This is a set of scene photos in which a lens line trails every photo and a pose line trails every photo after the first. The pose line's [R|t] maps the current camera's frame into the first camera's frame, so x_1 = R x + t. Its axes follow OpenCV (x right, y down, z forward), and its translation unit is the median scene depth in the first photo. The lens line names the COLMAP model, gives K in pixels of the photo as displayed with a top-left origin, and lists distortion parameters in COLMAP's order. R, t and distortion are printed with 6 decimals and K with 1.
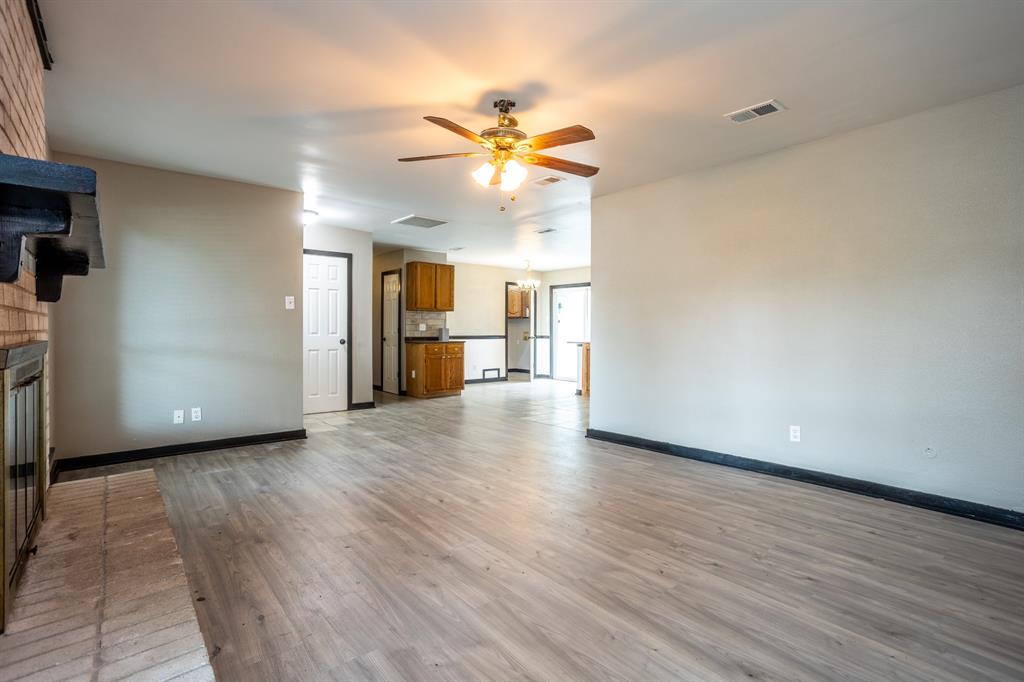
lens RADIAL K [[501.8, 0, 511.6], [0, 501.8, 330.8], [0, 0, 1]] dist [-0.047156, 0.028505]
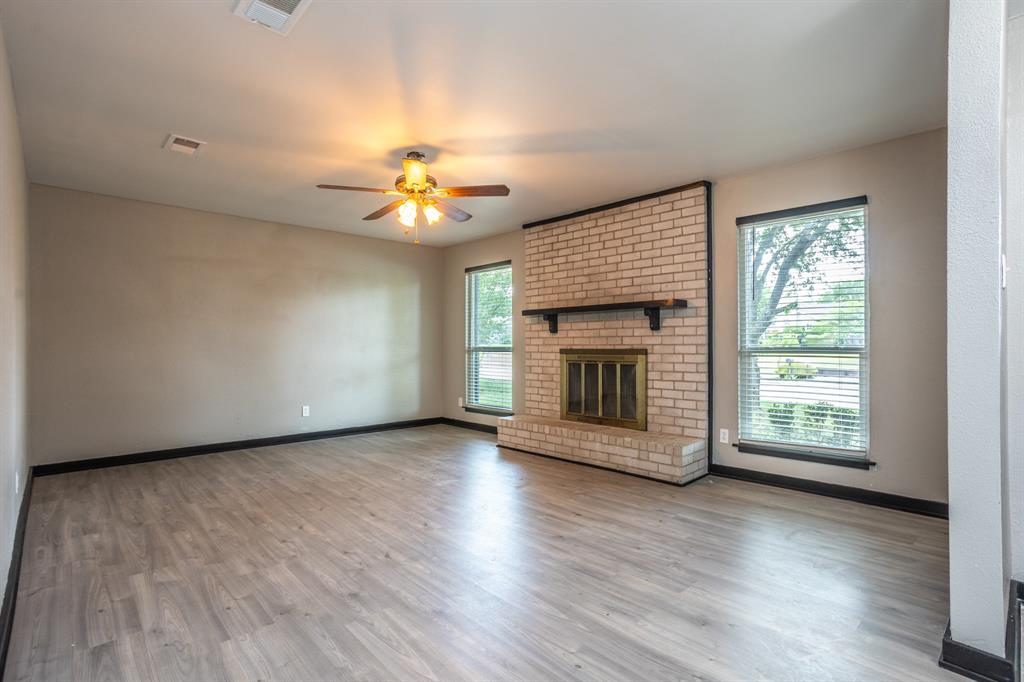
lens RADIAL K [[501.8, 0, 511.6], [0, 501.8, 330.8], [0, 0, 1]] dist [-0.047156, 0.028505]
pose [[-0.998145, 0.002452, -0.060834, -0.161084], [0.004119, 0.999619, -0.027285, -0.000995], [0.060744, -0.027485, -0.997775, 2.075982]]
